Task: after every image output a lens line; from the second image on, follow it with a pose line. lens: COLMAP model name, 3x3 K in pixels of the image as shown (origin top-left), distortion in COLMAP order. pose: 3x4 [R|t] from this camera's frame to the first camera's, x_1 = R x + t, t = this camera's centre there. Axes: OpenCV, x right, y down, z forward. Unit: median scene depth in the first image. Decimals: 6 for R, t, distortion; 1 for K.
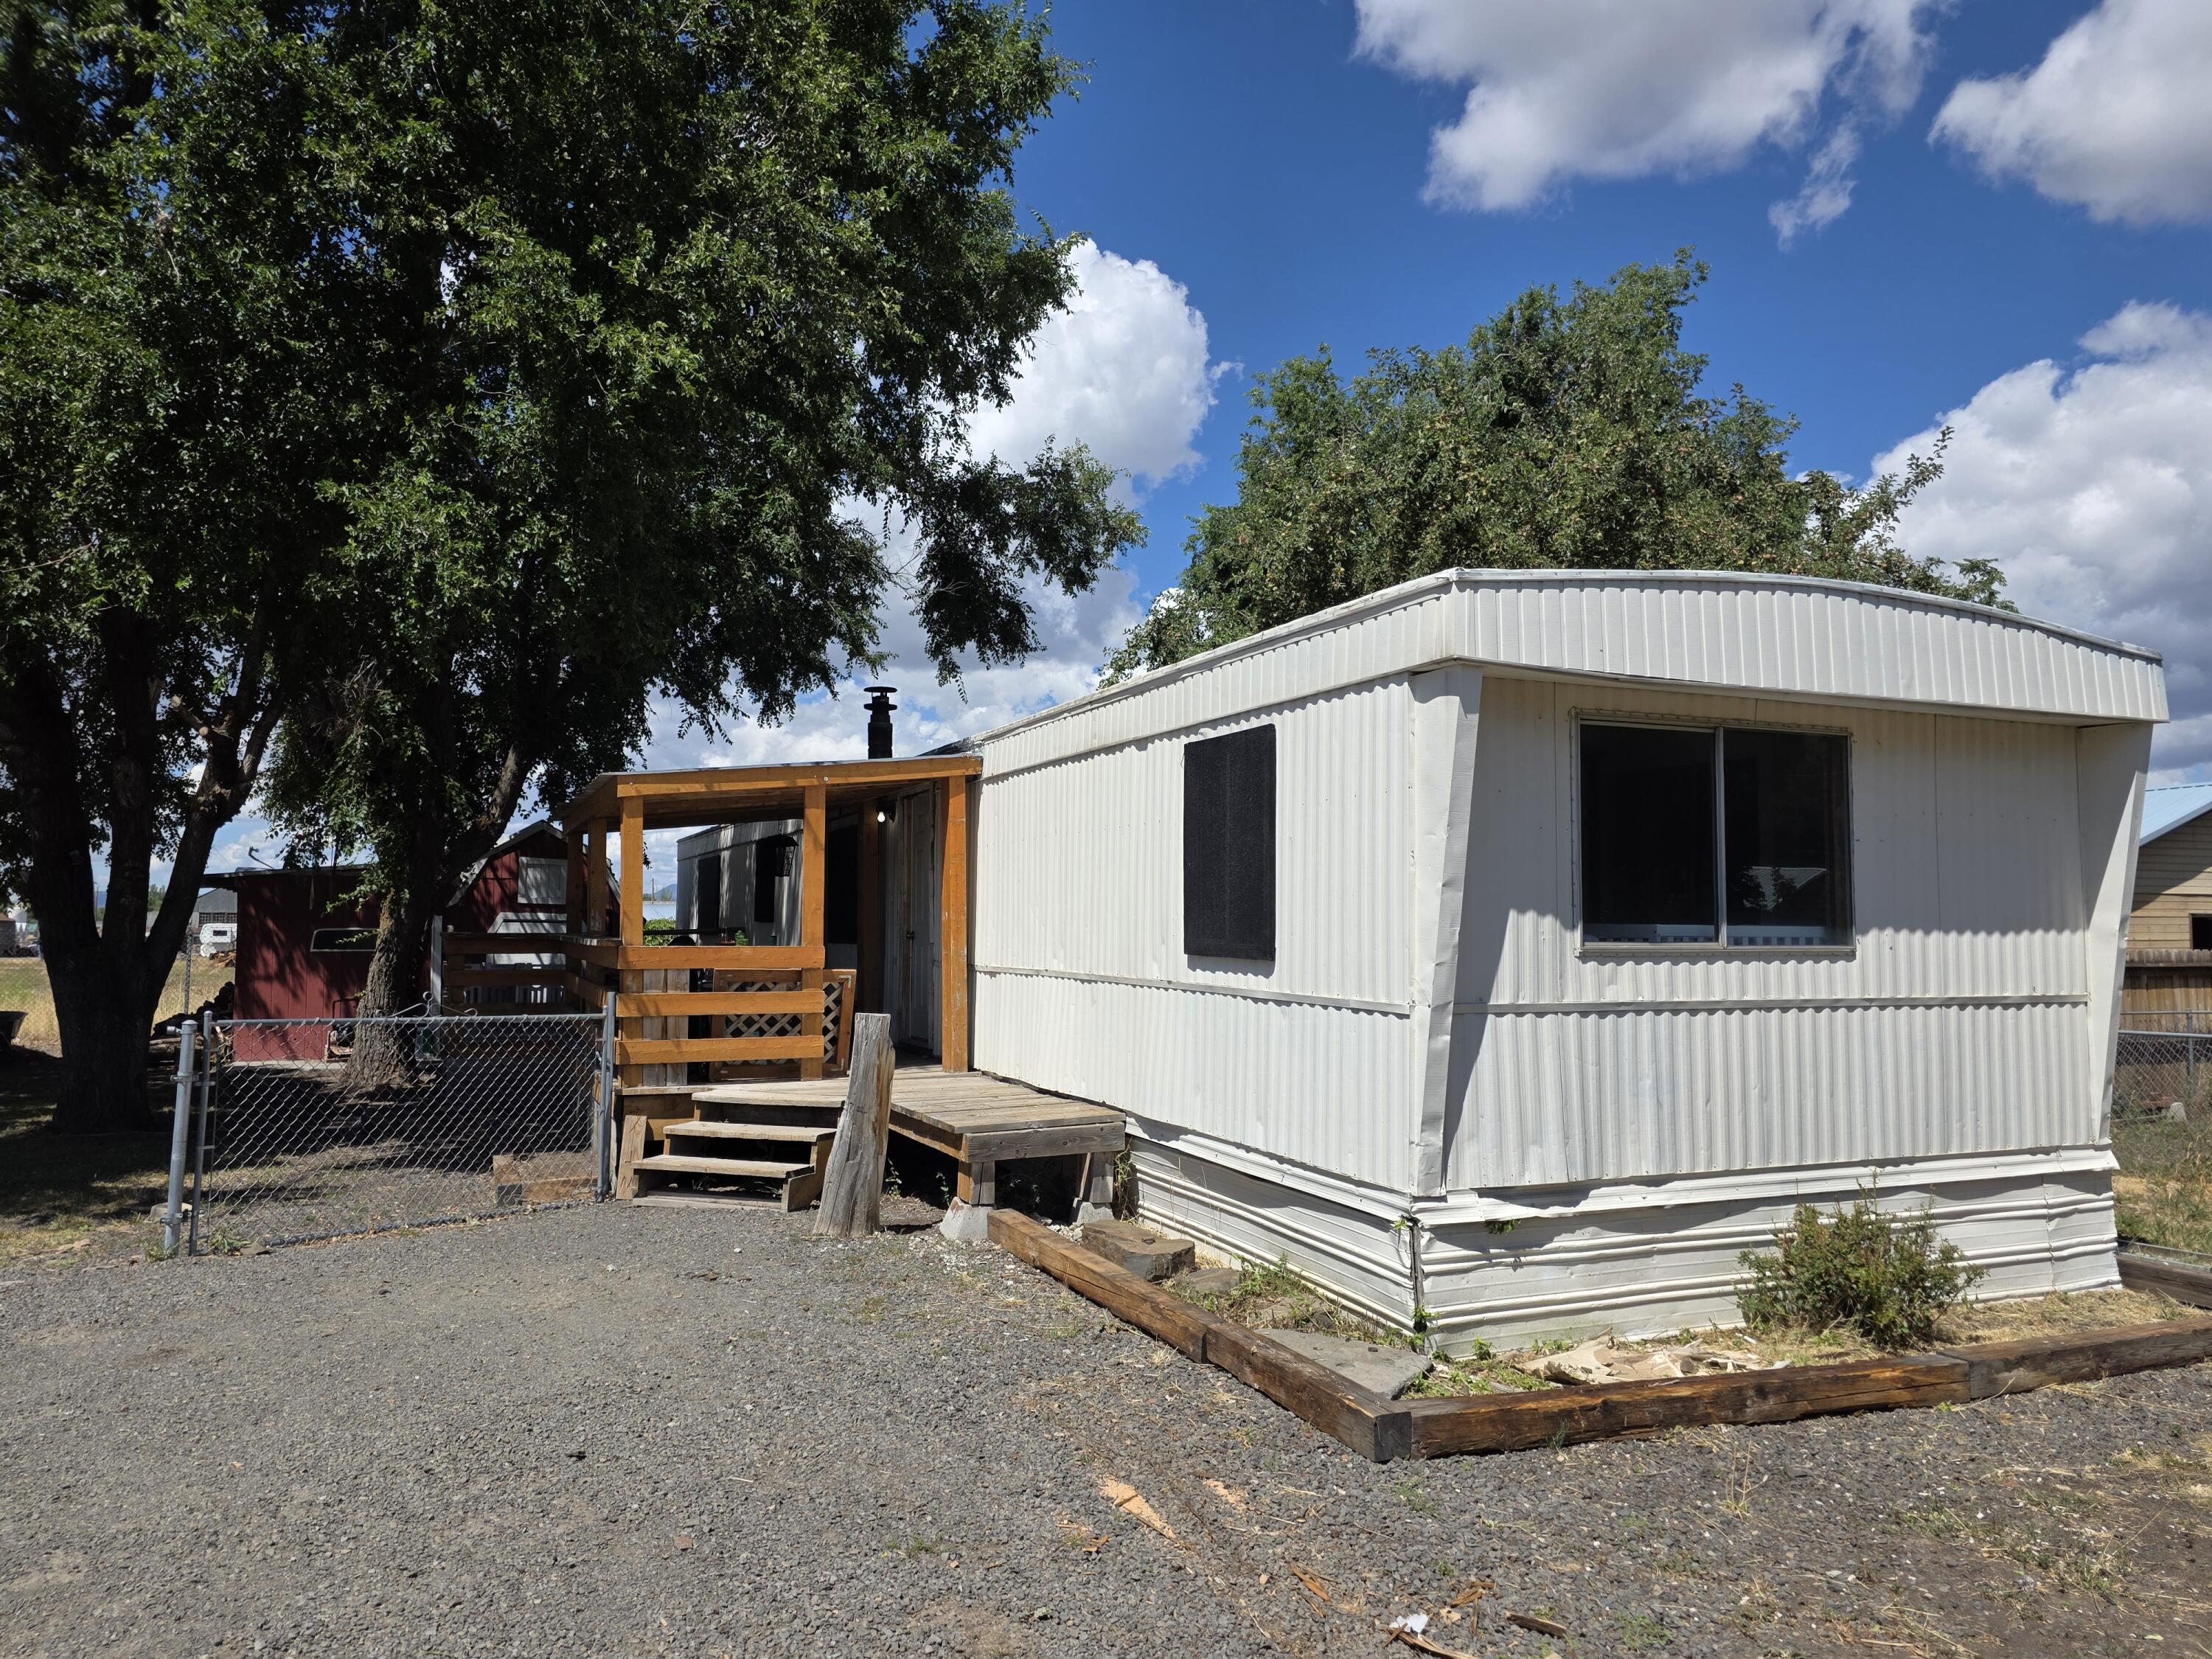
lens RADIAL K [[1480.6, 0, 1106.1], [0, 1480.6, 824.5], [0, 0, 1]] dist [0.052153, -0.000473]
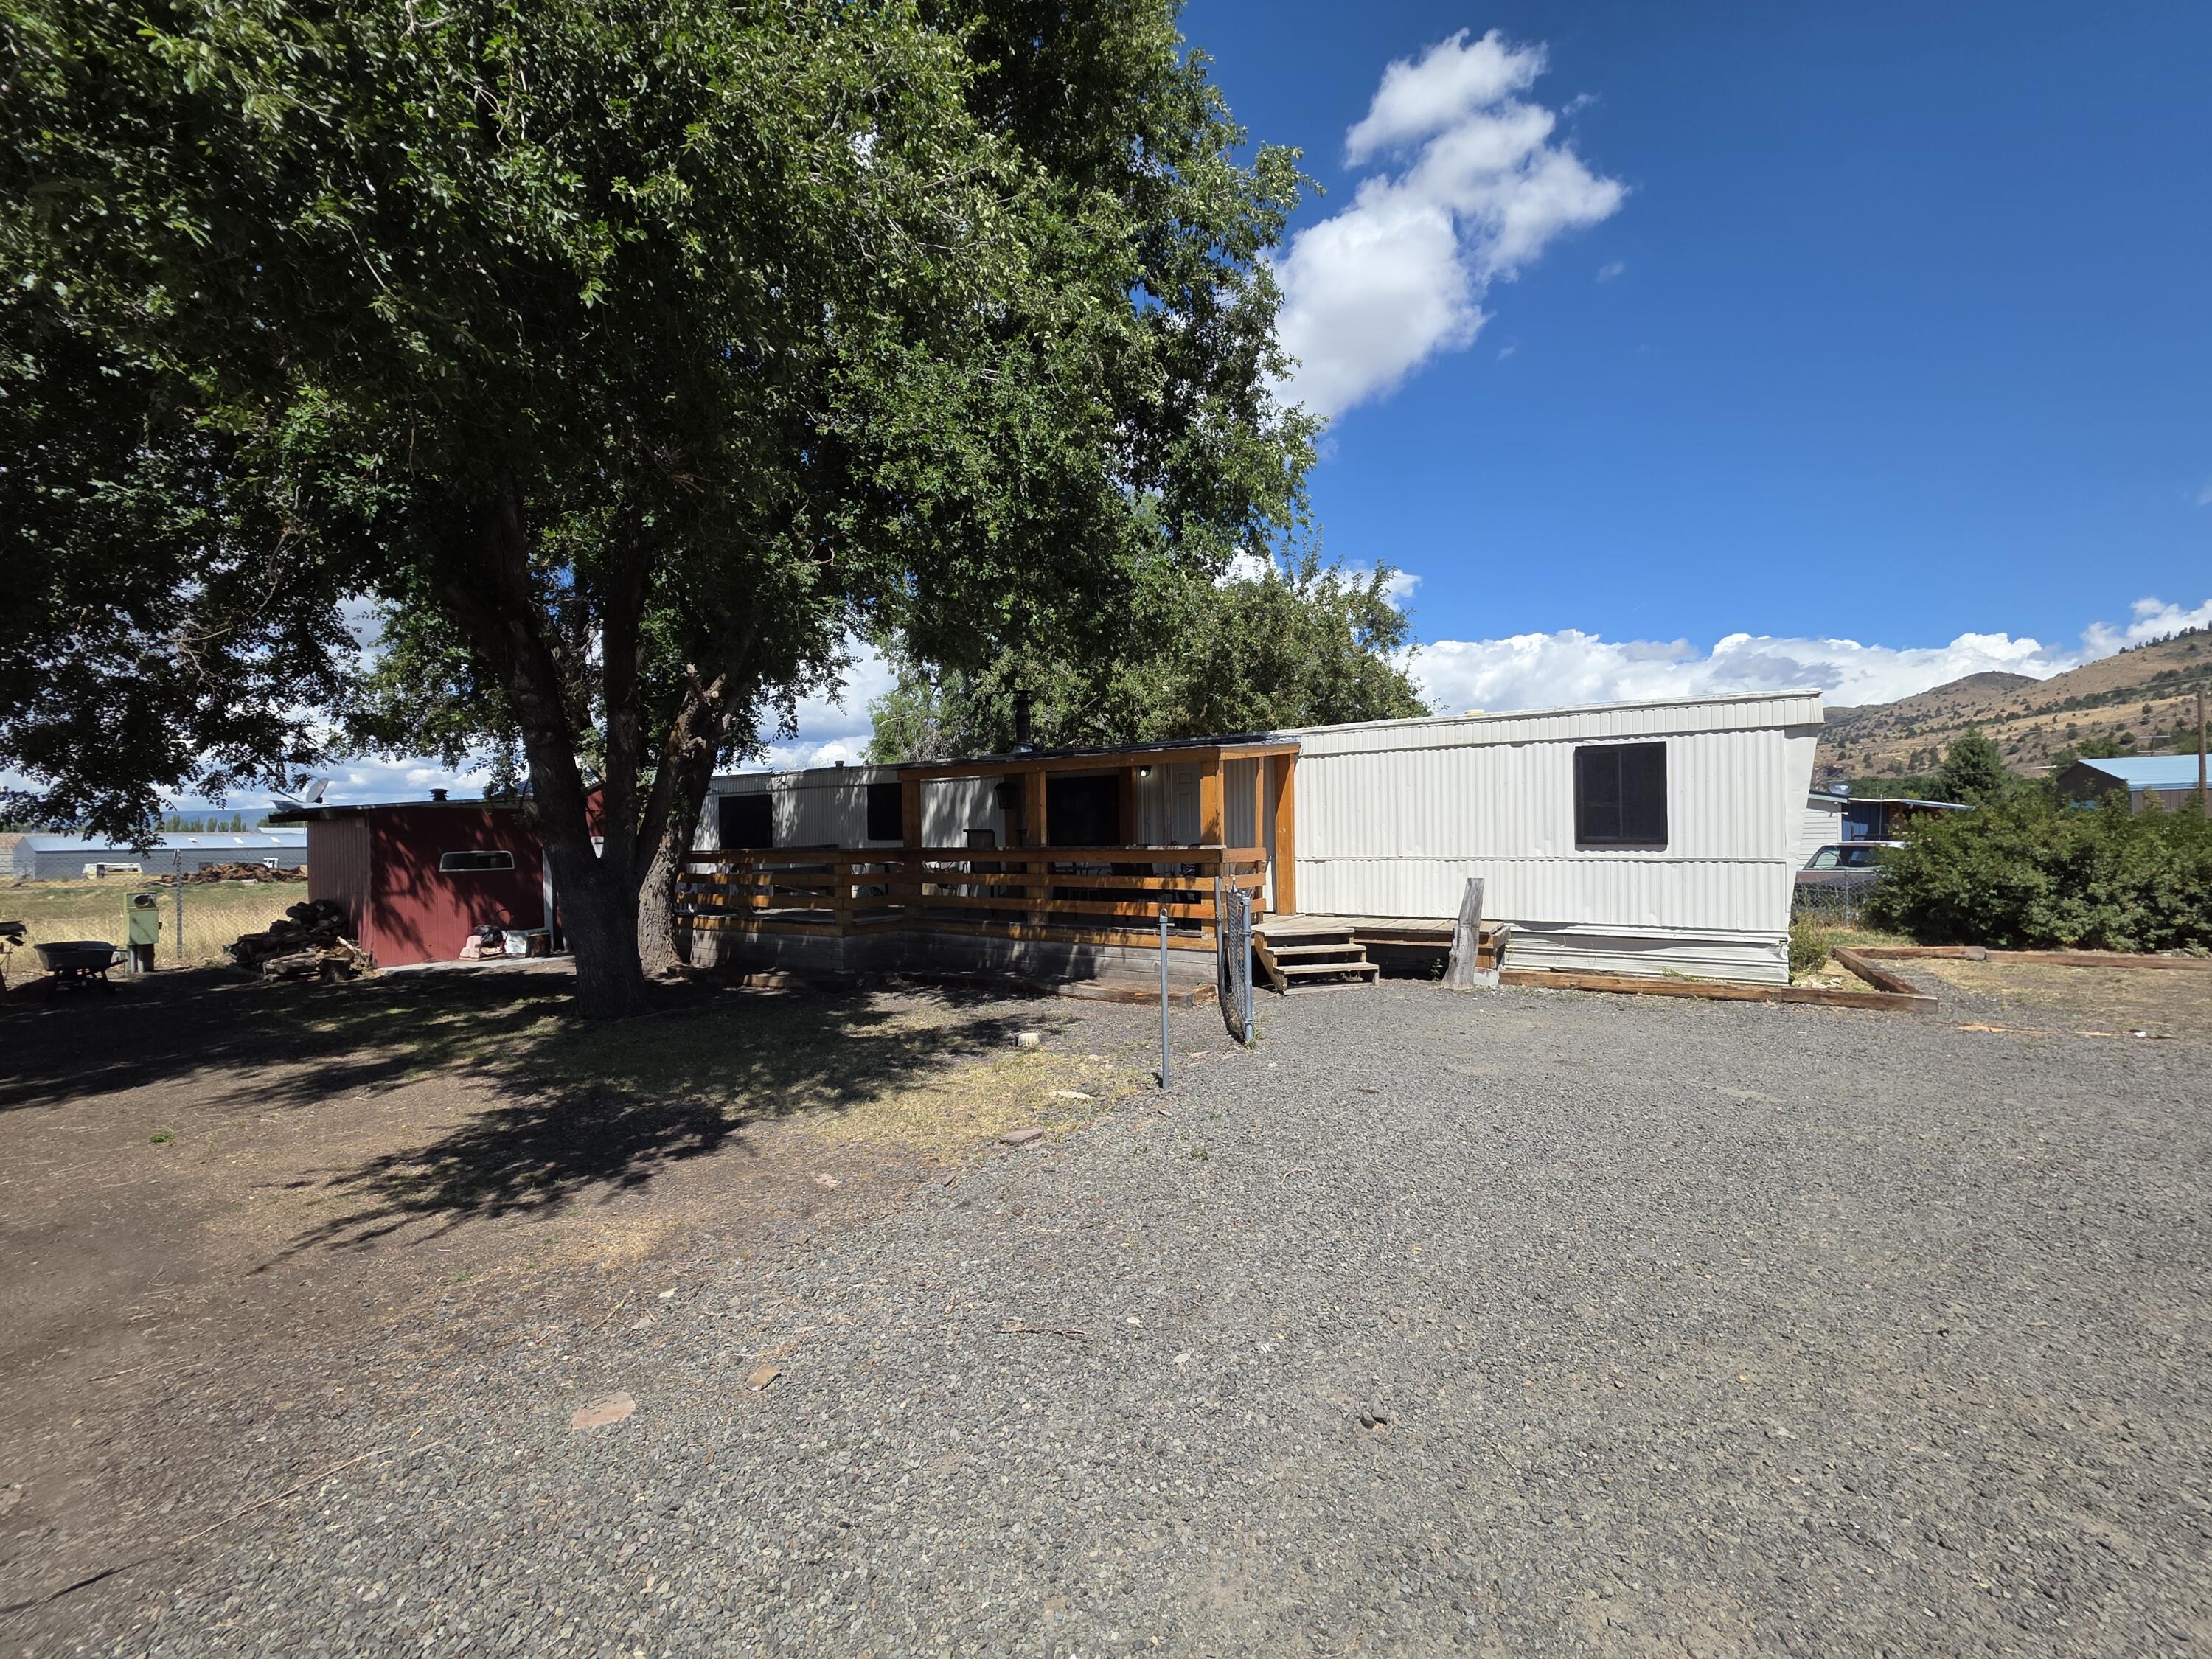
lens RADIAL K [[879.8, 0, 1102.9], [0, 879.8, 835.8], [0, 0, 1]] dist [-0.000257, -0.000008]
pose [[0.823742, -0.015472, 0.566754, -1.248202], [-0.021361, 0.998071, 0.058294, 0.015472], [-0.566562, -0.060126, 0.821822, 0.330996]]
